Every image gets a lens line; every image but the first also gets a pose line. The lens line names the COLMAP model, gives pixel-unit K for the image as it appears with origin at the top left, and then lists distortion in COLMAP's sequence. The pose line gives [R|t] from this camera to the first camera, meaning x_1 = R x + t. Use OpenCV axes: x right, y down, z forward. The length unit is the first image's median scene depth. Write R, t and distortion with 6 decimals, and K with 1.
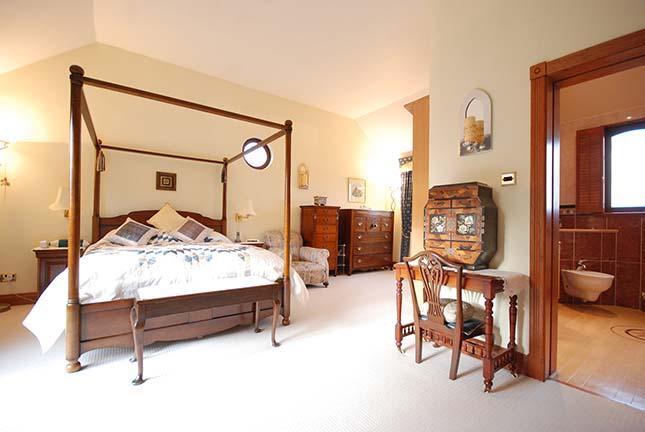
lens RADIAL K [[282.7, 0, 326.9], [0, 282.7, 222.7], [0, 0, 1]] dist [-0.002694, -0.005771]
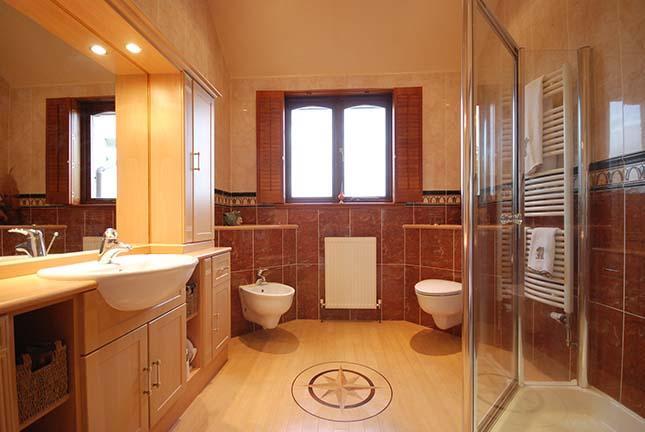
lens RADIAL K [[282.7, 0, 324.9], [0, 282.7, 223.0], [0, 0, 1]] dist [-0.002694, -0.005771]
pose [[0.621845, -0.014359, 0.783009, 0.439297], [0.011616, 0.999891, 0.009110, 0.013183], [-0.783054, 0.003431, 0.621944, 0.422027]]
